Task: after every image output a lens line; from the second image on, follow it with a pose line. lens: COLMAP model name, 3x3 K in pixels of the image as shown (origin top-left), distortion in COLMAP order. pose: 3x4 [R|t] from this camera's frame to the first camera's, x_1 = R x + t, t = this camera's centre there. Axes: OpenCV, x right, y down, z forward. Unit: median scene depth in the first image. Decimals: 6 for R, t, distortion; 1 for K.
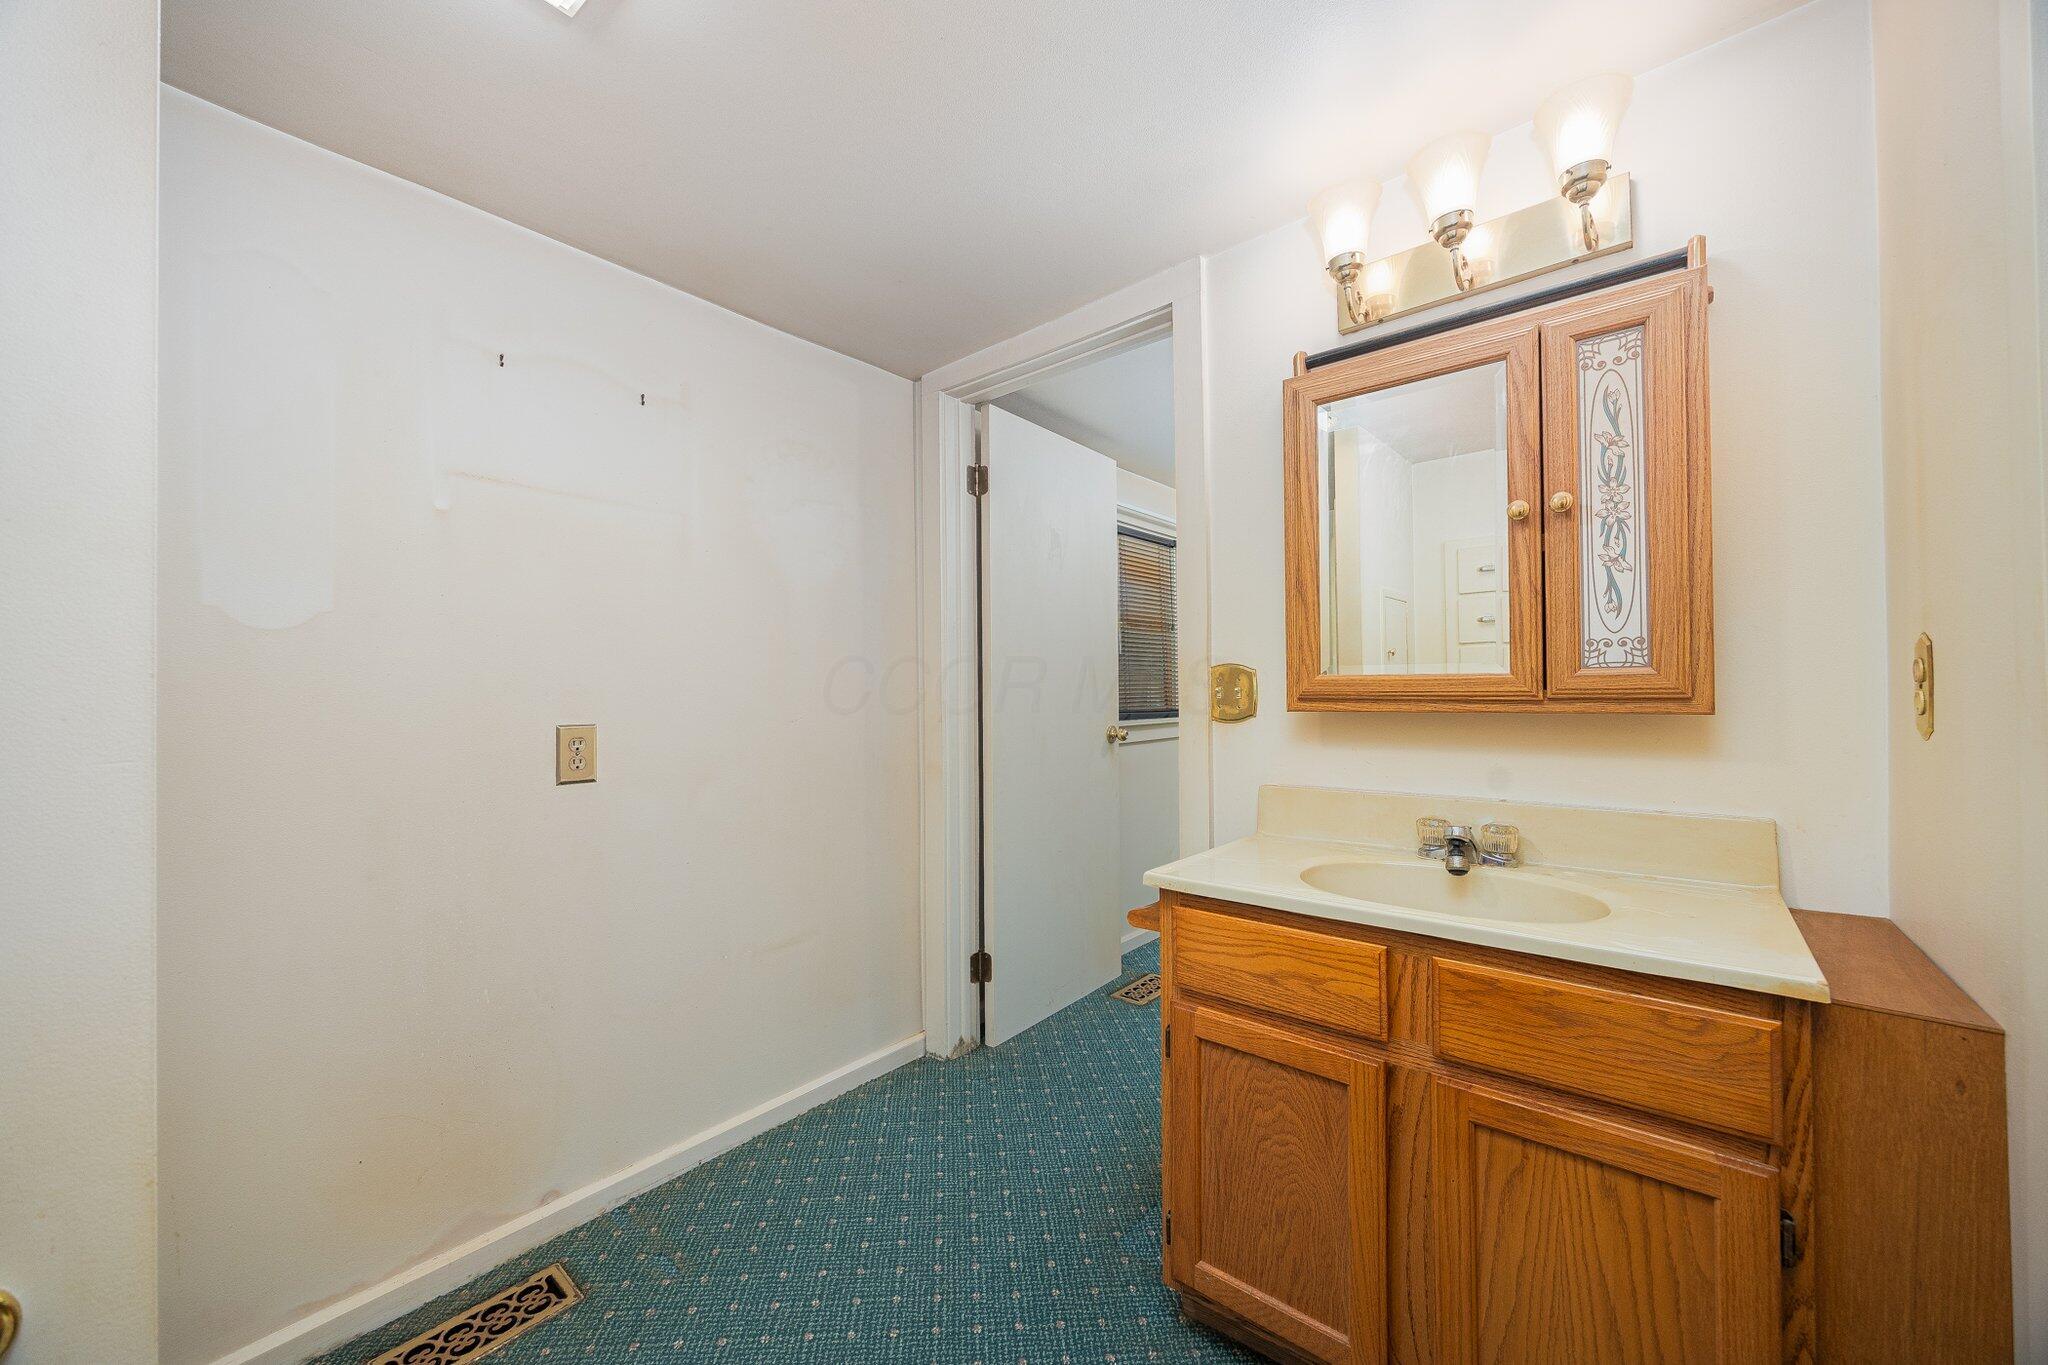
lens RADIAL K [[772.9, 0, 1020.2], [0, 772.9, 683.8], [0, 0, 1]] dist [-0.000686, 0.000204]
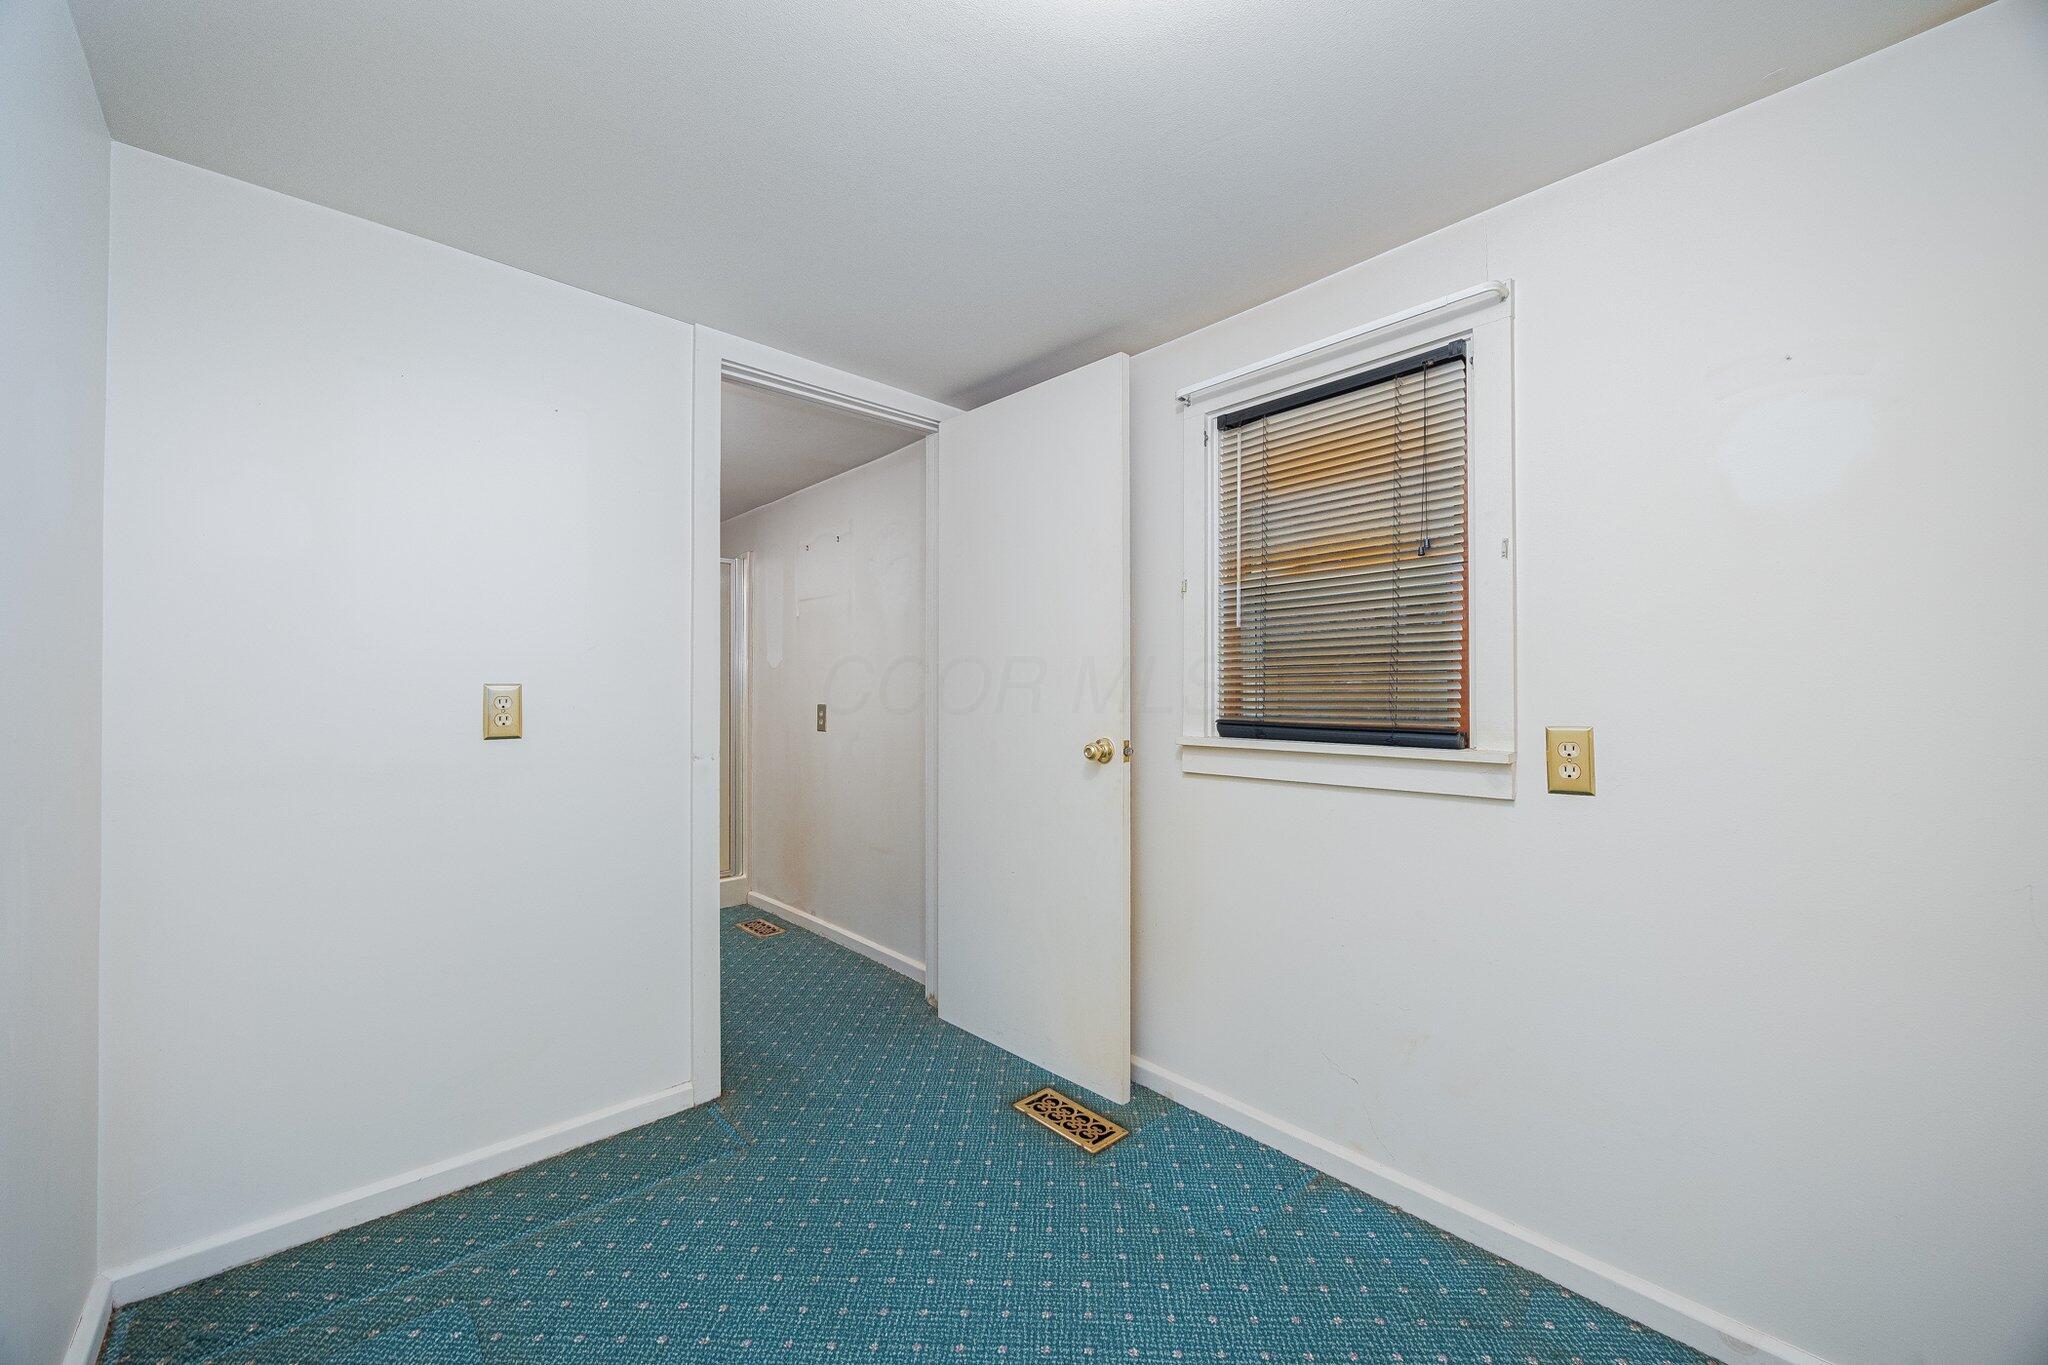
lens RADIAL K [[772.9, 0, 1021.2], [0, 772.9, 686.5], [0, 0, 1]] dist [-0.000686, 0.000204]
pose [[-0.128800, -0.004328, -0.991661, 0.758052], [0.005580, 0.999971, -0.005089, 0.010326], [0.991655, -0.006189, -0.128772, 0.928585]]
